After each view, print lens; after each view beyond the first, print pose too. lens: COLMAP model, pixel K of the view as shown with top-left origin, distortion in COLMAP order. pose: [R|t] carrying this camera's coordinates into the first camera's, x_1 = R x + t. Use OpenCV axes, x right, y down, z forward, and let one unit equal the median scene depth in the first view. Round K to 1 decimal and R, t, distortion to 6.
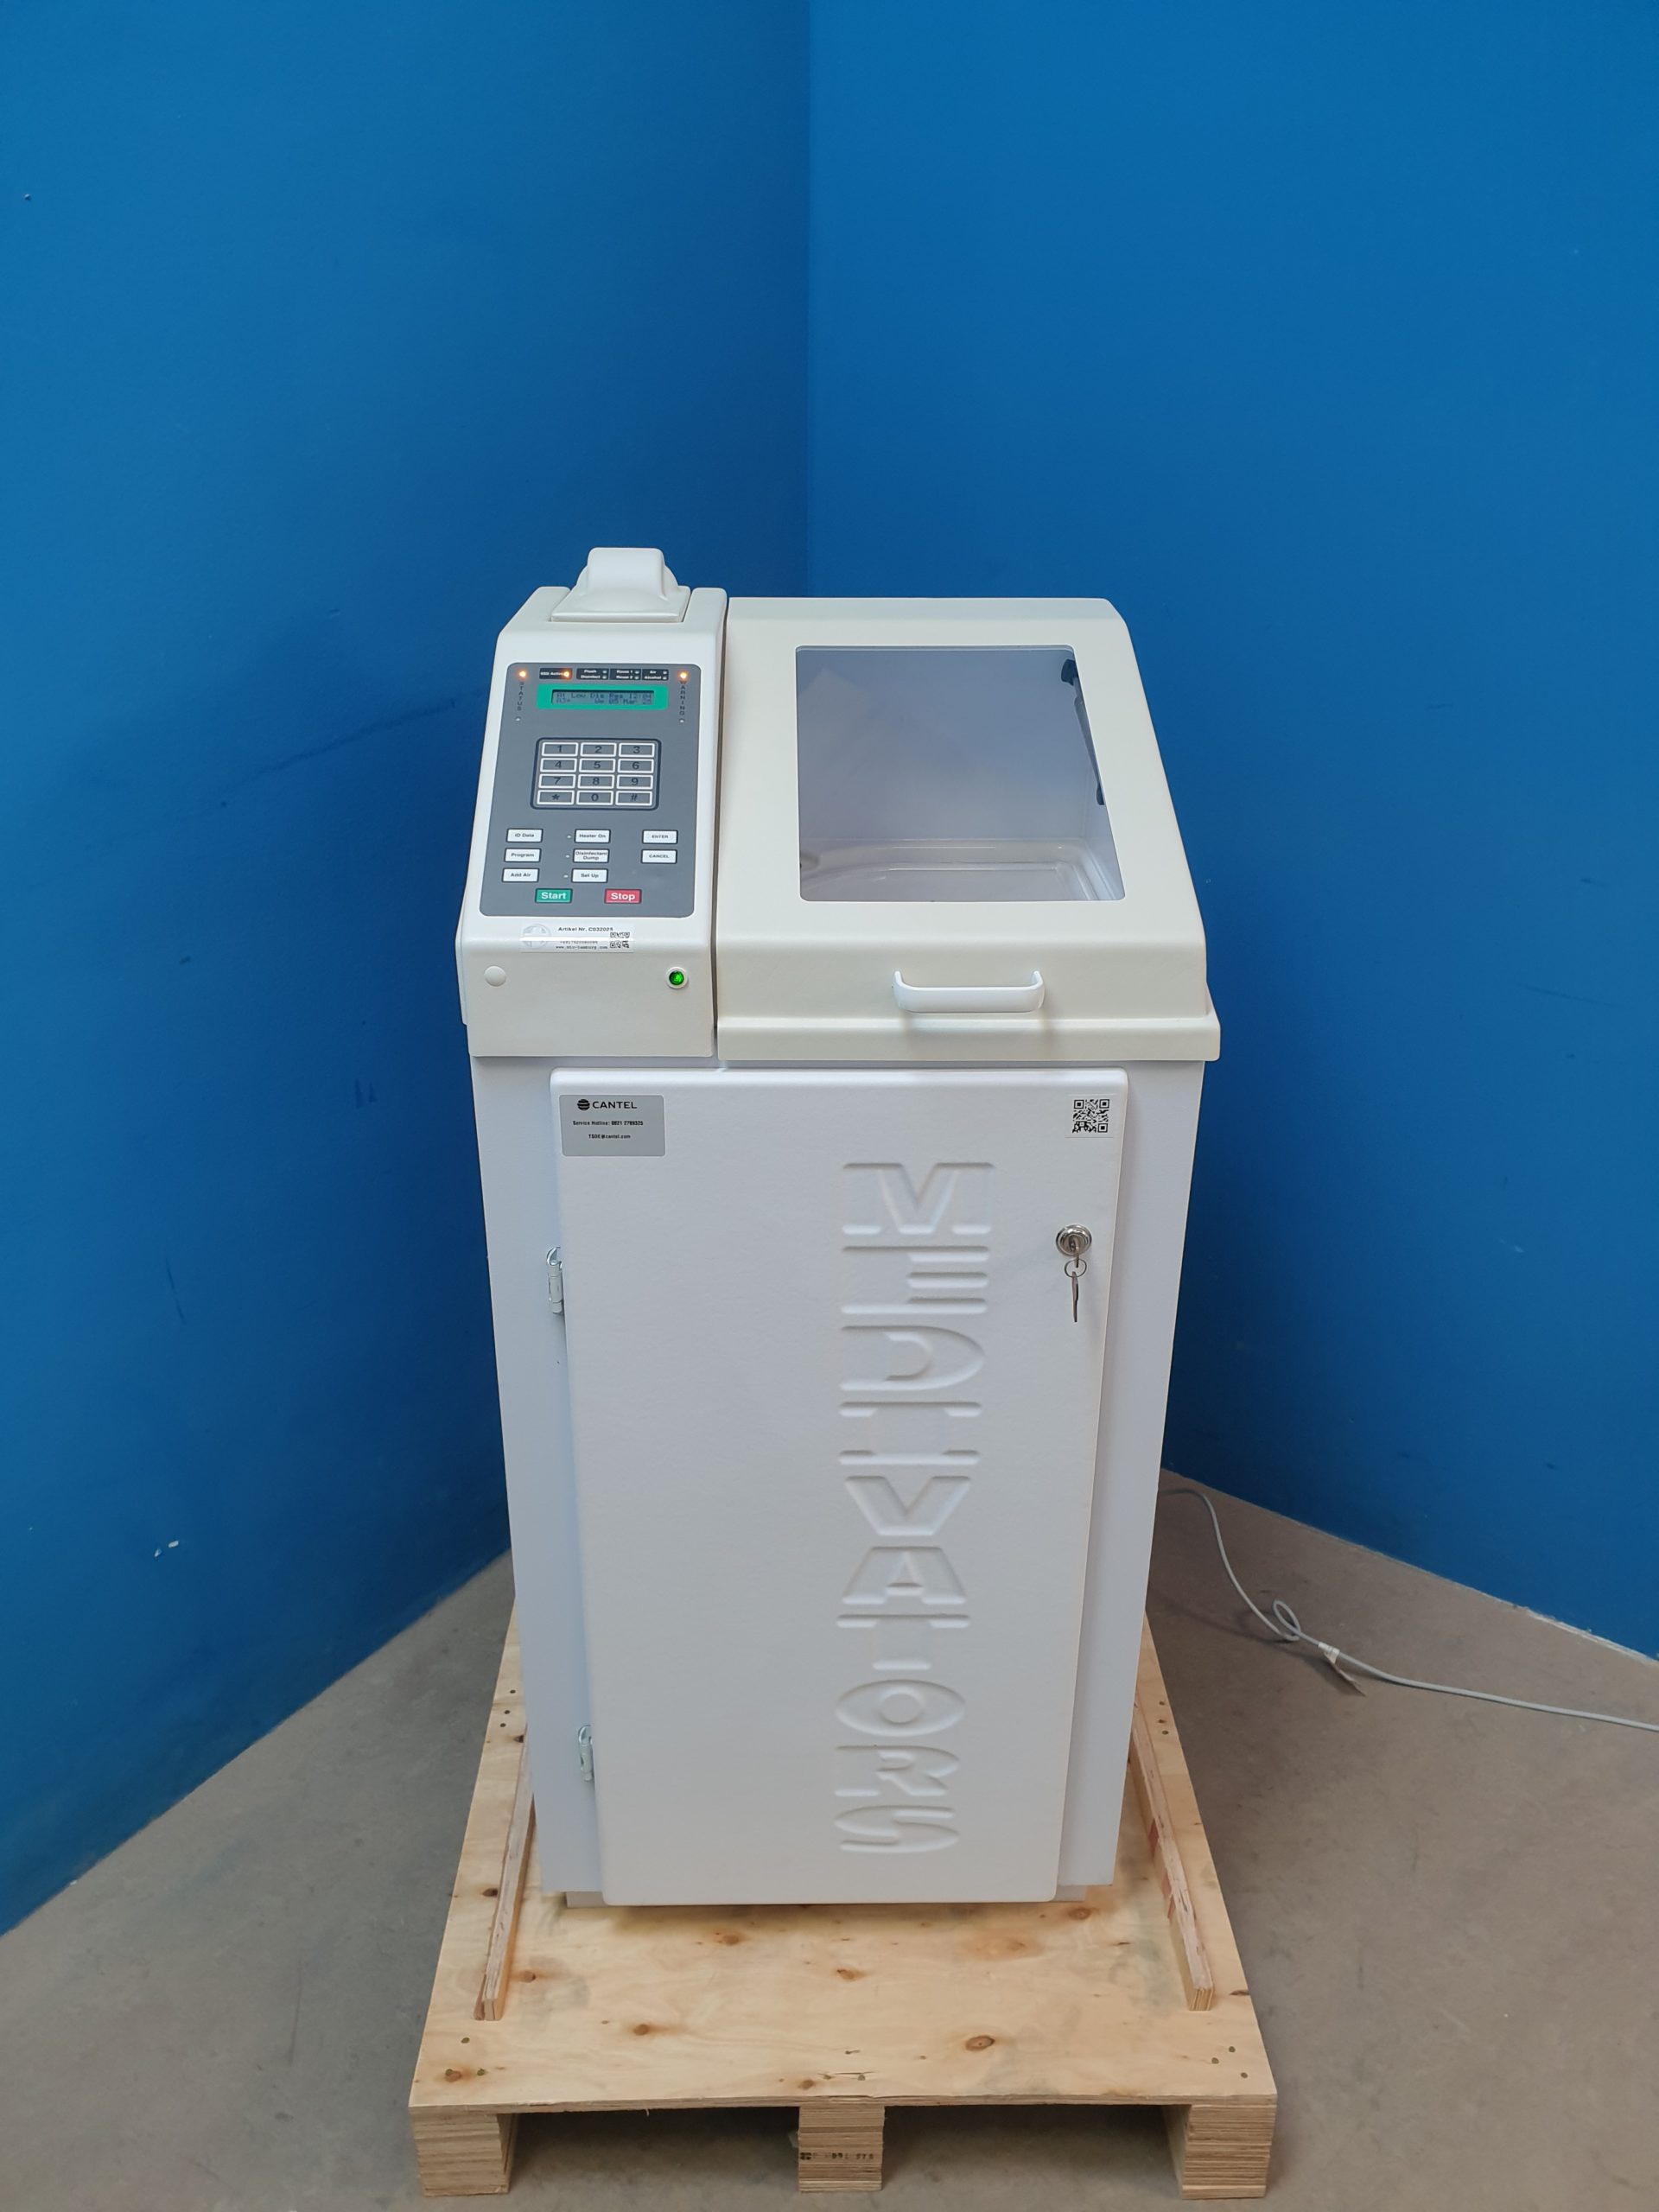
lens RADIAL K [[1766.8, 0, 827.2], [0, 1766.8, 1157.5], [0, 0, 1]] dist [0.098034, -0.065389]
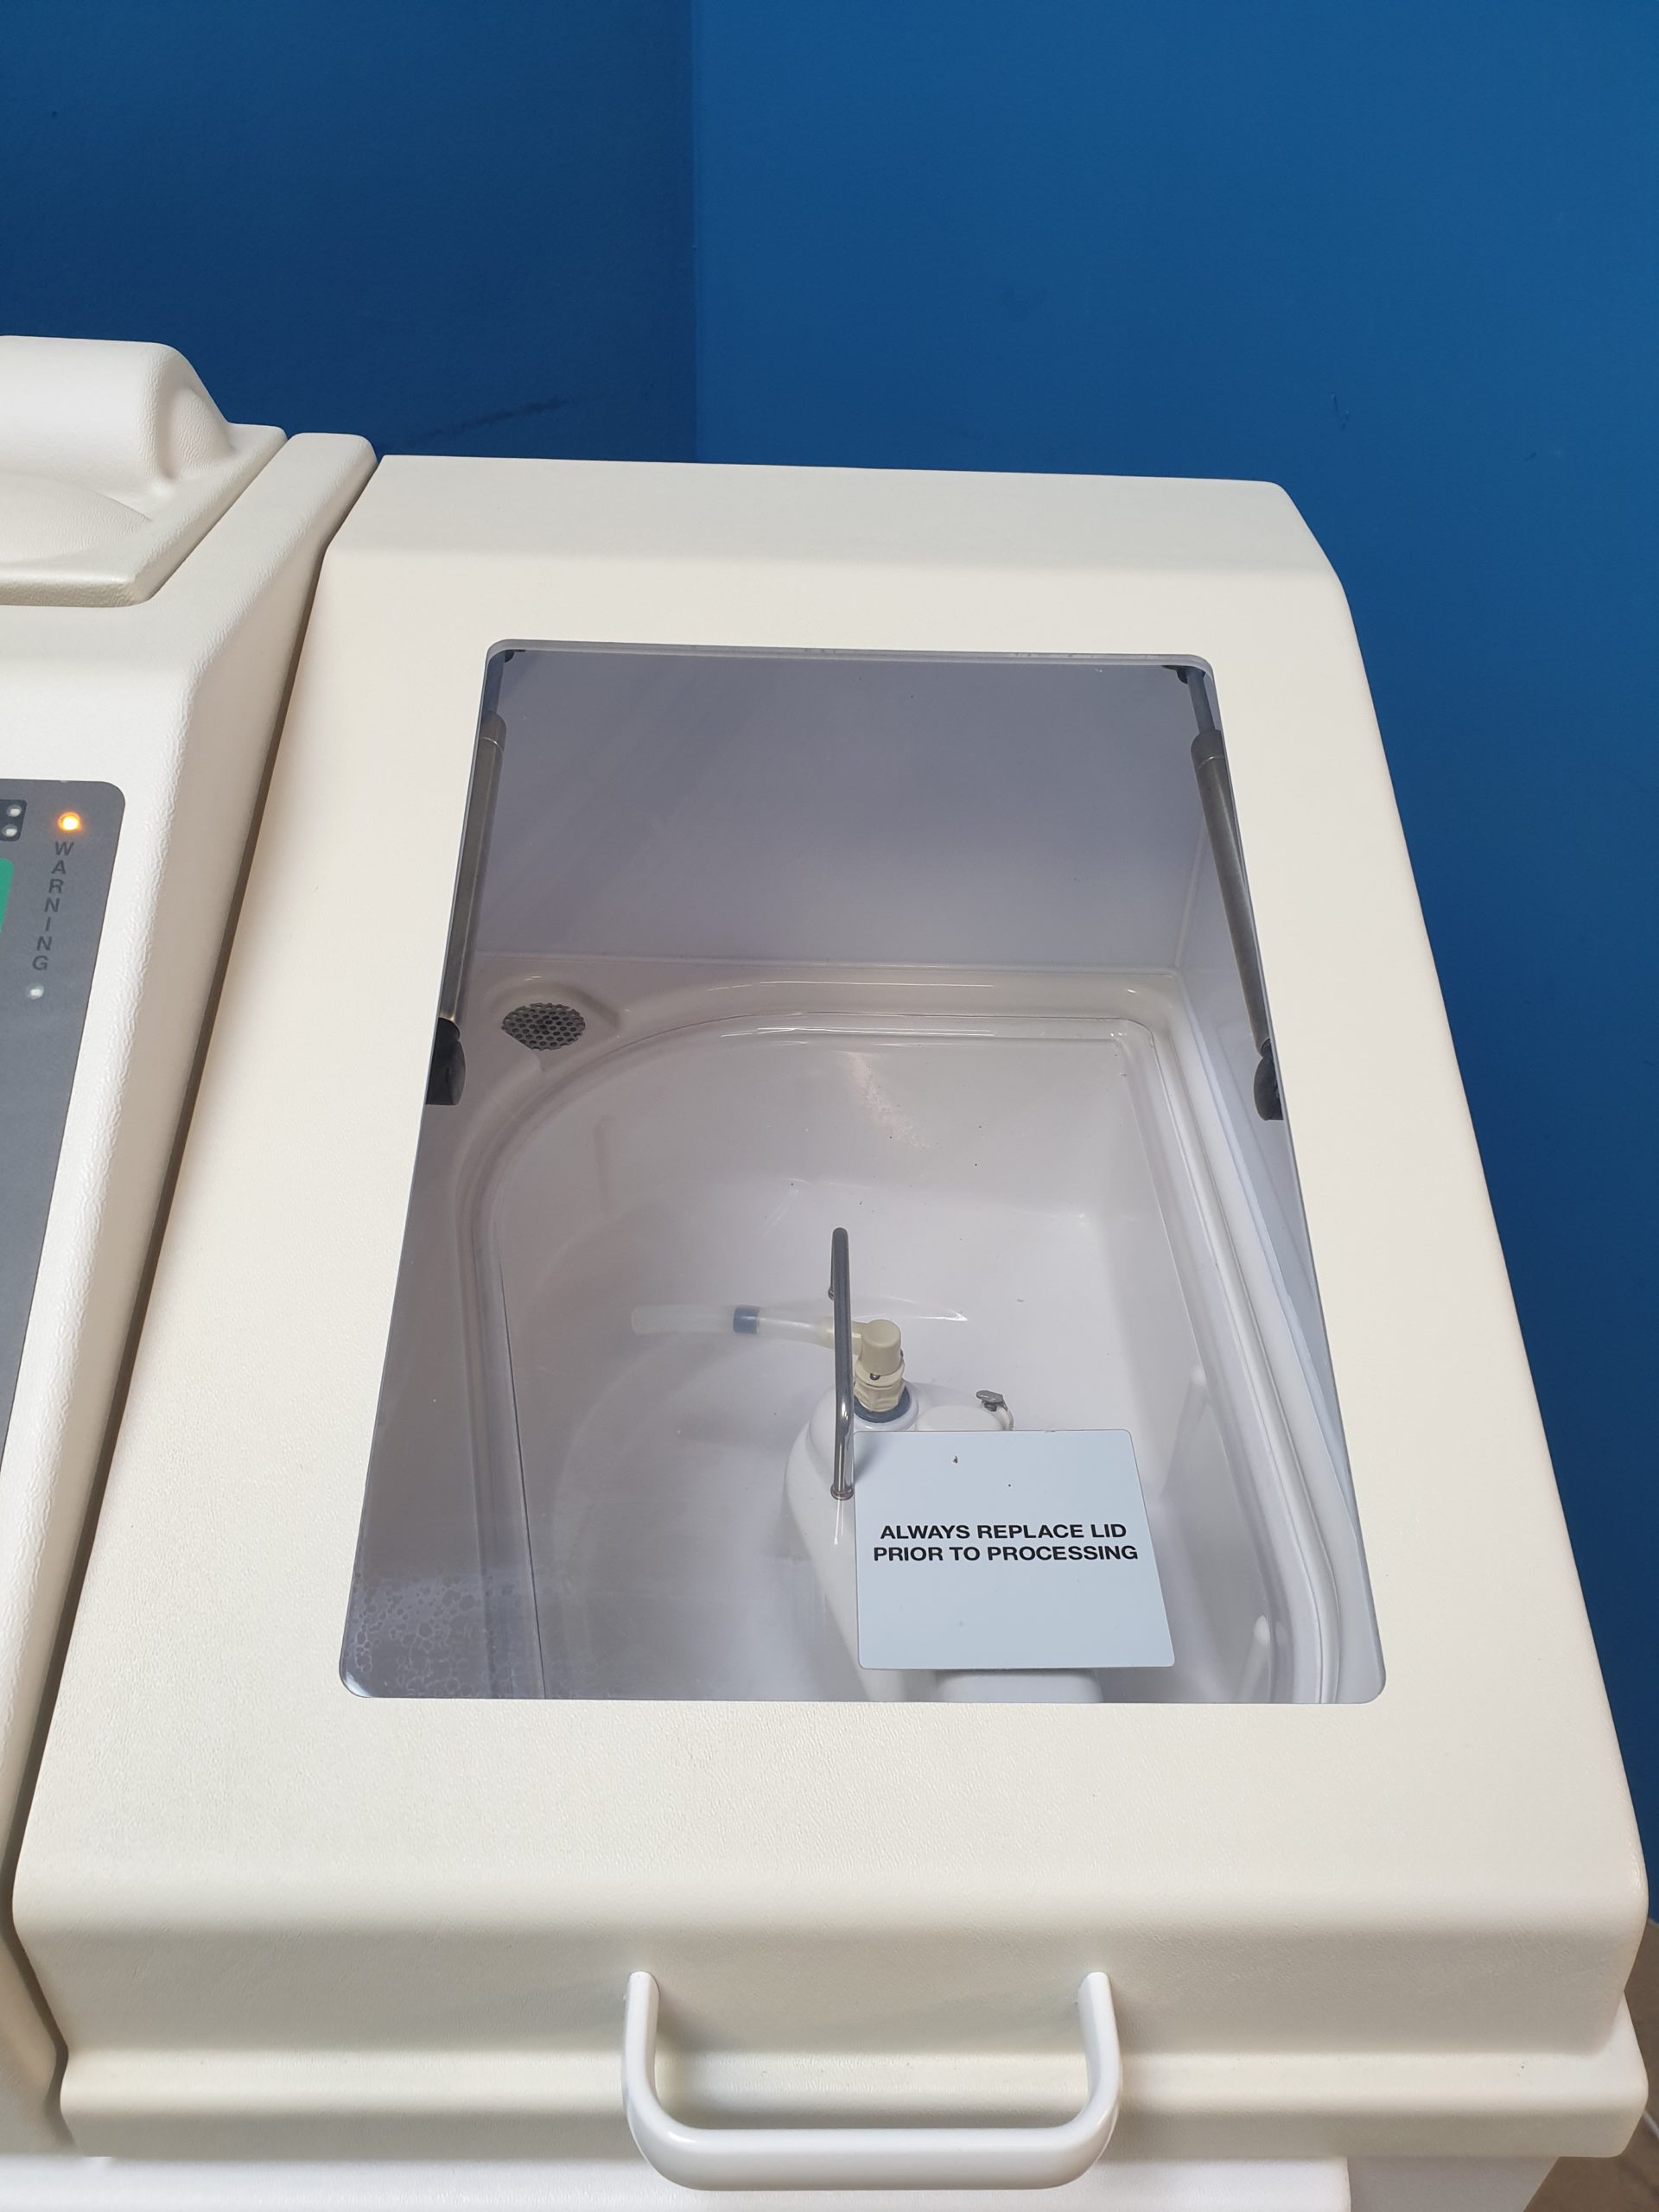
lens RADIAL K [[1790.7, 0, 822.6], [0, 1790.7, 1150.0], [0, 0, 1]] dist [0.007854, 0.076587]
pose [[0.999663, 0.025830, 0.002397, 0.060961], [-0.025843, 0.983621, 0.178385, -0.272812], [0.002250, -0.178386, 0.983958, 0.653344]]
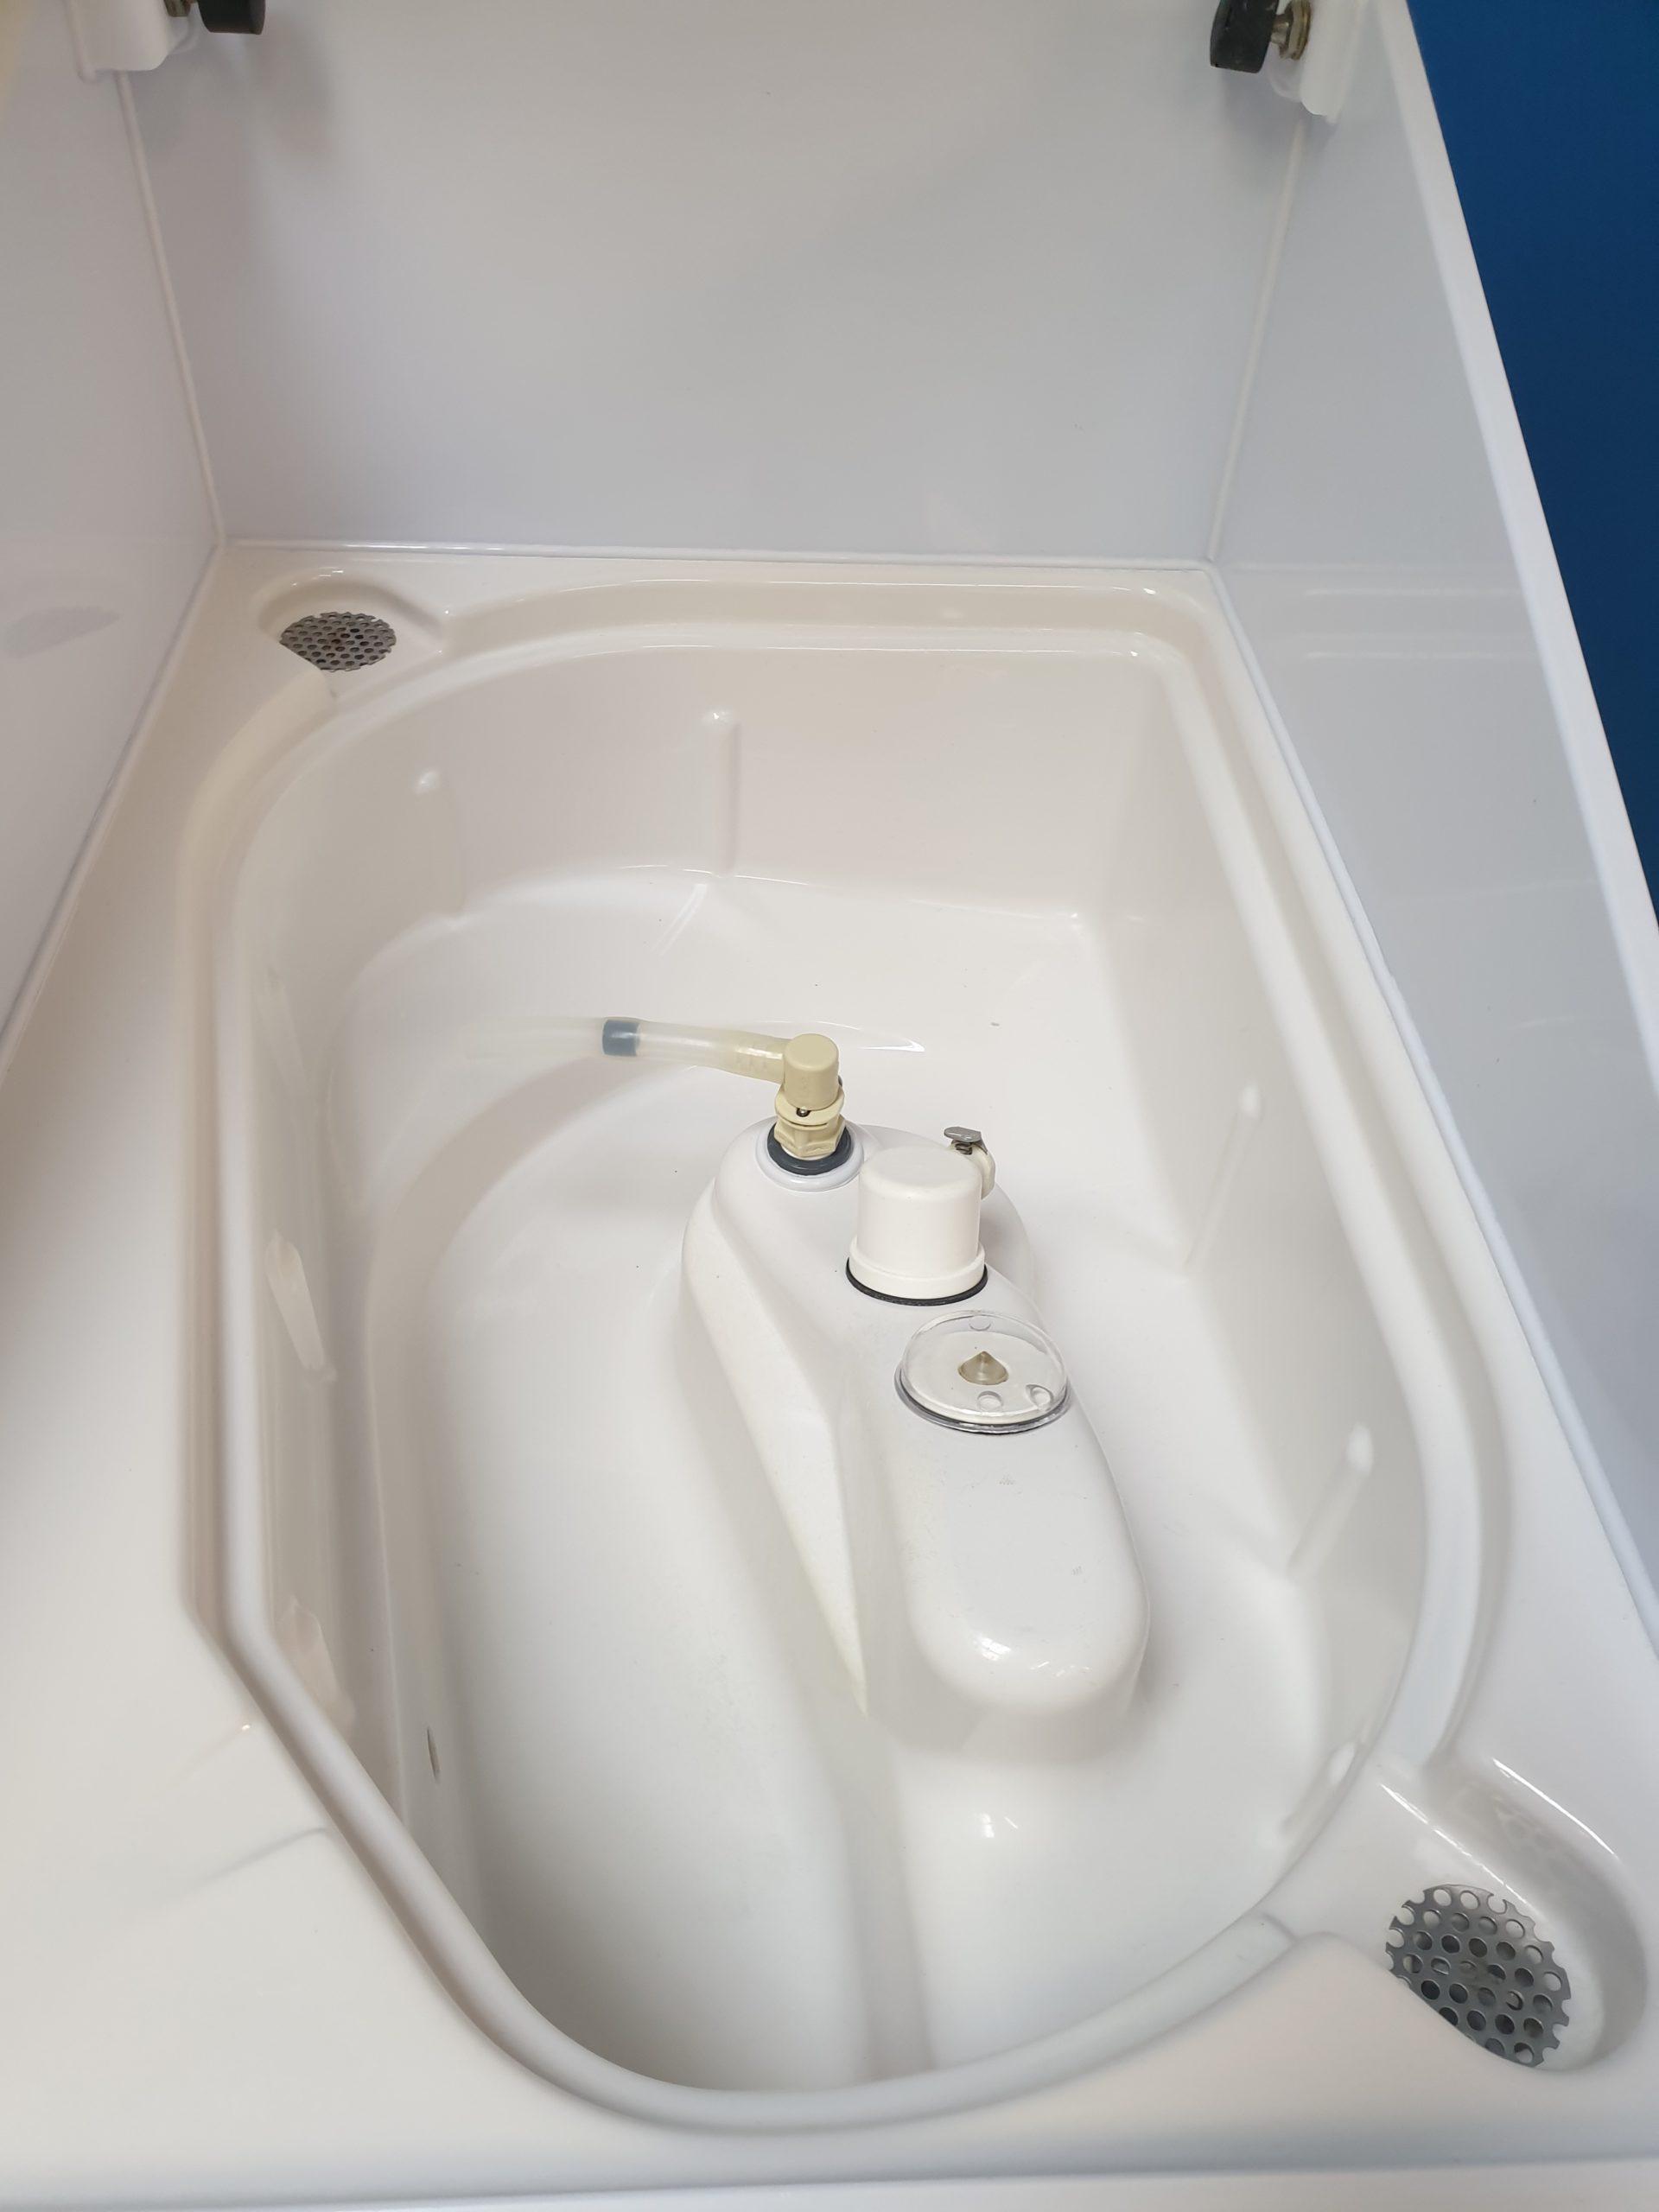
lens RADIAL K [[2087.9, 0, 829.5], [0, 2087.9, 1106.0], [0, 0, 1]] dist [-0.002925, -0.002585]
pose [[0.999354, 0.010113, 0.034490, 0.069616], [-0.019222, 0.961223, 0.275102, -0.236364], [-0.030371, -0.275588, 0.960796, 0.737509]]
